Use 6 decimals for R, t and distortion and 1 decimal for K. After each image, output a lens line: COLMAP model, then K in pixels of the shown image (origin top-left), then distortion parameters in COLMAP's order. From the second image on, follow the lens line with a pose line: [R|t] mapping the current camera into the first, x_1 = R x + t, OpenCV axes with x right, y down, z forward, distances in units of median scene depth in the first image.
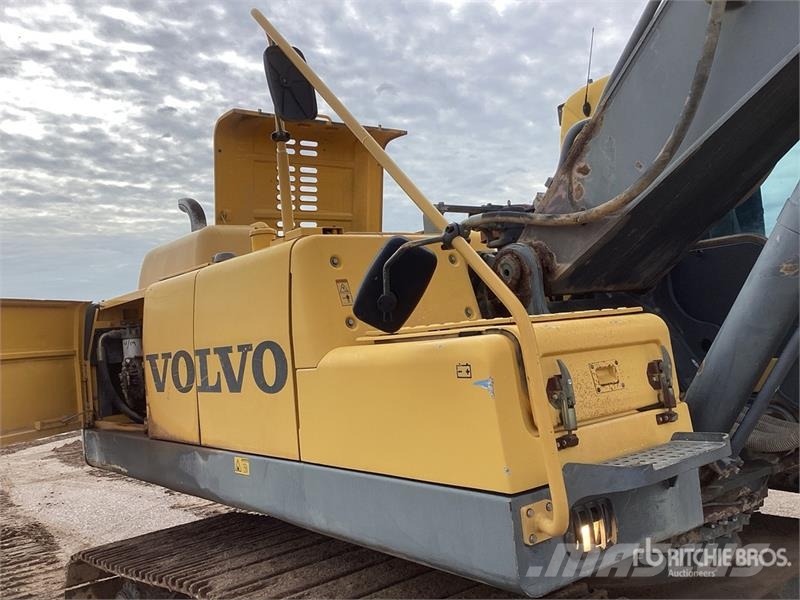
lens RADIAL K [[729.8, 0, 400.0], [0, 729.8, 300.0], [0, 0, 1]] dist [0.121794, -0.242463]
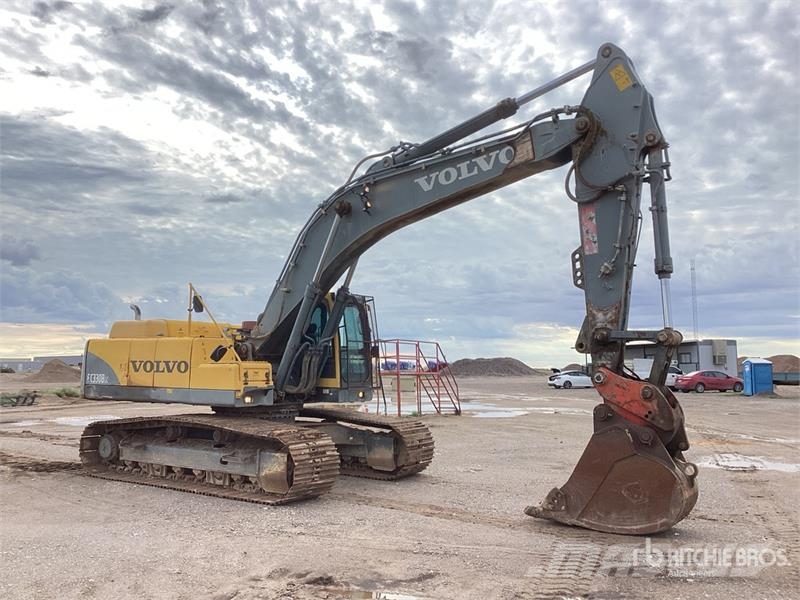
lens RADIAL K [[729.8, 0, 400.0], [0, 729.8, 300.0], [0, 0, 1]] dist [0.121794, -0.242463]
pose [[0.947814, 0.125196, 0.293216, -0.291087], [-0.110724, 0.991689, -0.065517, -0.156262], [-0.298981, 0.029632, 0.953799, -3.535667]]
